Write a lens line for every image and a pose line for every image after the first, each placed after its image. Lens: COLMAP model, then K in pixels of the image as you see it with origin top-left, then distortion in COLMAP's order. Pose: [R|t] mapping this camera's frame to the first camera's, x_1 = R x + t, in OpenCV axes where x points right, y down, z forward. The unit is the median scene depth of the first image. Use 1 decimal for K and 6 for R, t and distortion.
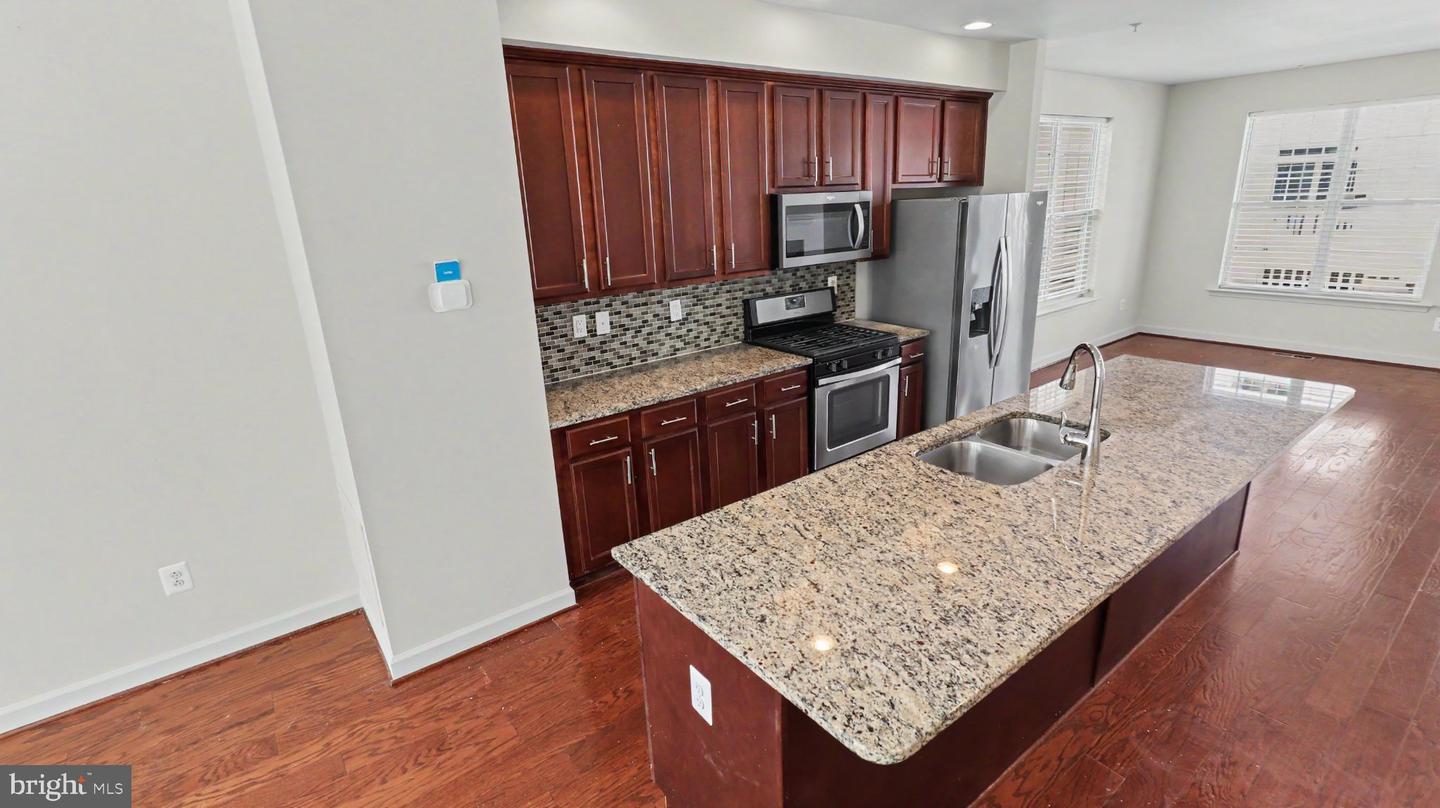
lens RADIAL K [[684.9, 0, 728.9], [0, 684.9, 389.5], [0, 0, 1]] dist [0.035029, 0.002806]
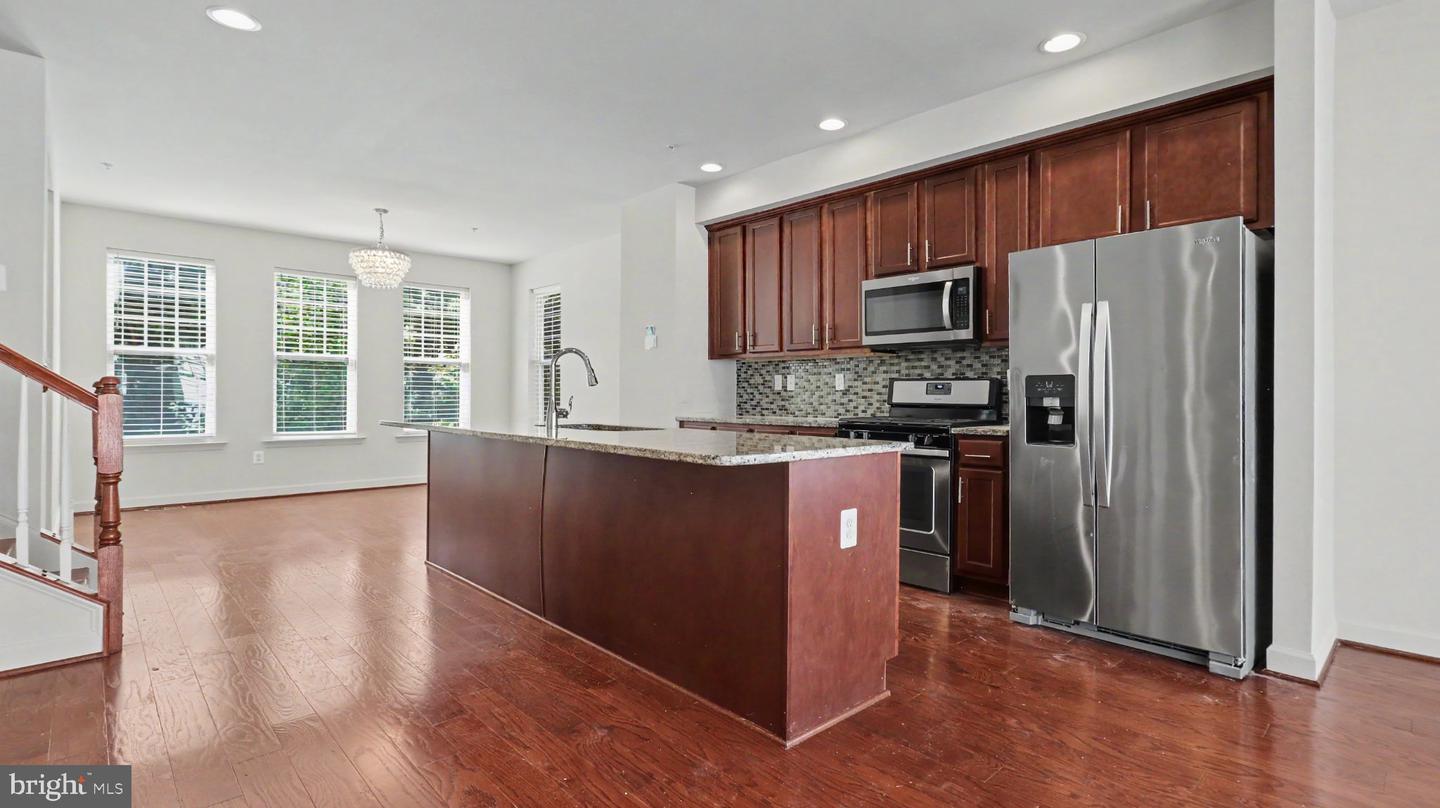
lens RADIAL K [[684.9, 0, 722.4], [0, 684.9, 397.5], [0, 0, 1]] dist [0.035029, 0.002806]
pose [[0.063997, 0.047801, -0.996805, 1.113942], [-0.289031, 0.956929, 0.027333, -0.059687], [0.955178, 0.286358, 0.075056, 0.696251]]
